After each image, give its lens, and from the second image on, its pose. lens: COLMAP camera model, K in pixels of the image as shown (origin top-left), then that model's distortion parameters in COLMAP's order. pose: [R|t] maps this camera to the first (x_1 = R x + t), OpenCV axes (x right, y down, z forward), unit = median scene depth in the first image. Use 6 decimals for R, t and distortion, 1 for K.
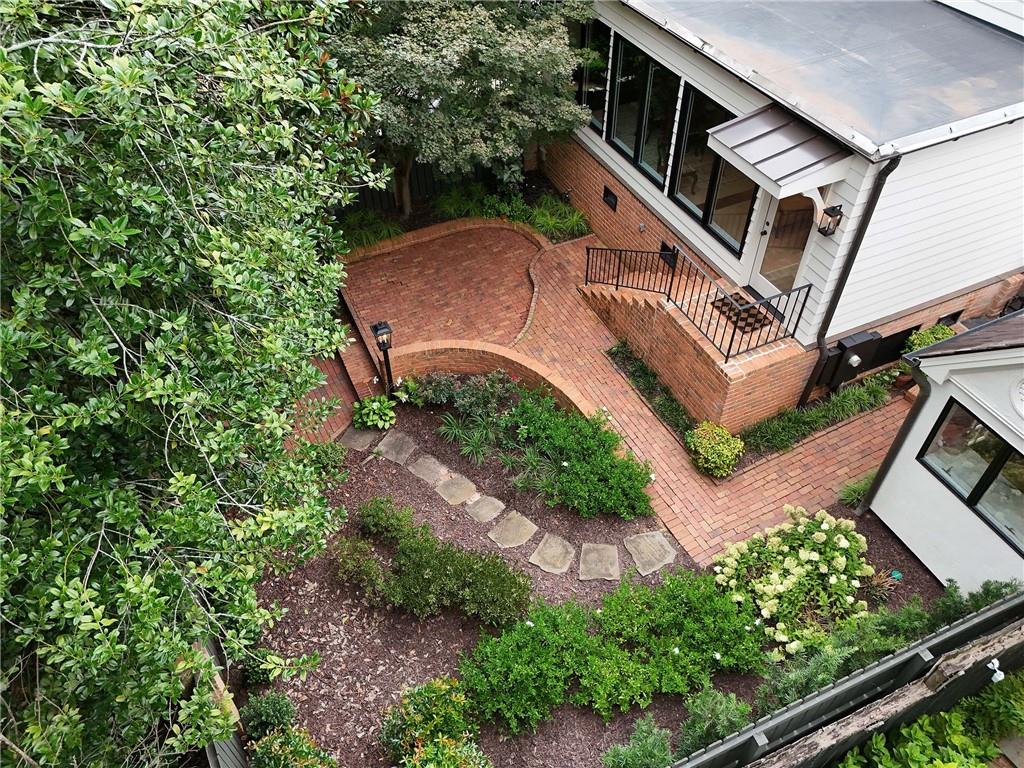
lens RADIAL K [[754.4, 0, 507.3], [0, 754.4, 377.1], [0, 0, 1]] dist [0.063017, -0.057571]
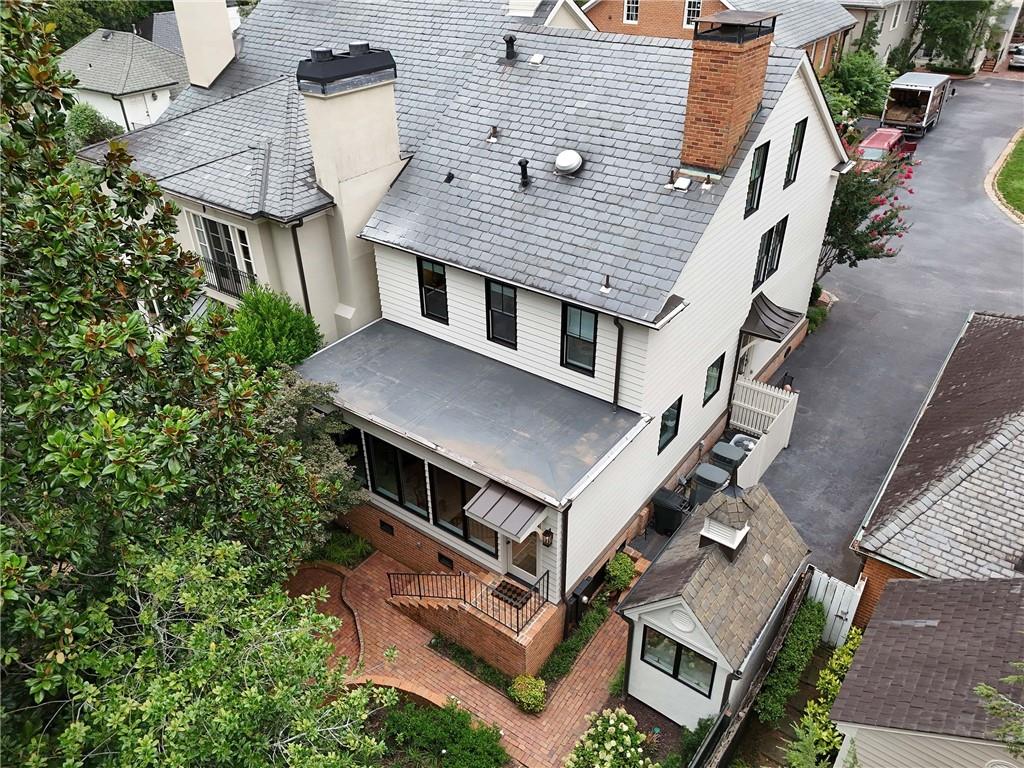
lens RADIAL K [[754.4, 0, 507.3], [0, 754.4, 377.1], [0, 0, 1]] dist [0.063017, -0.057571]
pose [[0.875024, -0.256279, 0.410675, -0.227250], [0.344545, 0.925636, -0.156483, -0.269729], [-0.340032, 0.278422, 0.898254, -0.519667]]
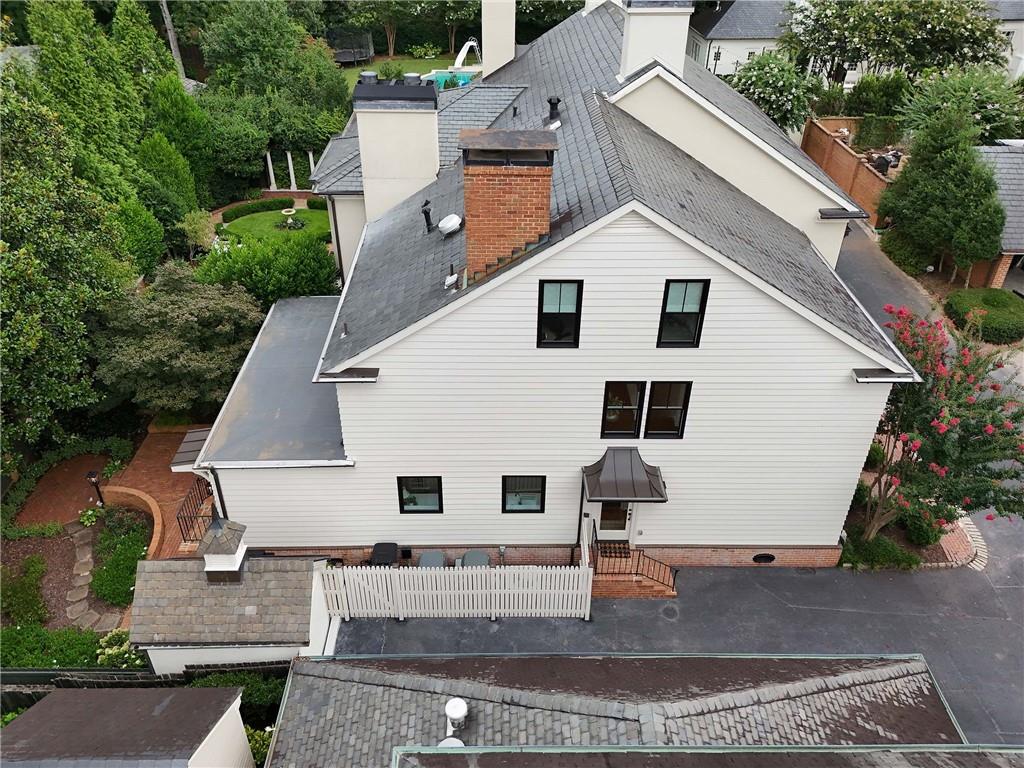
lens RADIAL K [[754.4, 0, 507.3], [0, 754.4, 377.1], [0, 0, 1]] dist [0.063017, -0.057571]
pose [[0.914288, 0.251646, -0.317414, 1.553629], [-0.309197, 0.939794, -0.145551, -0.389690], [0.261677, 0.231219, 0.937050, -0.719310]]
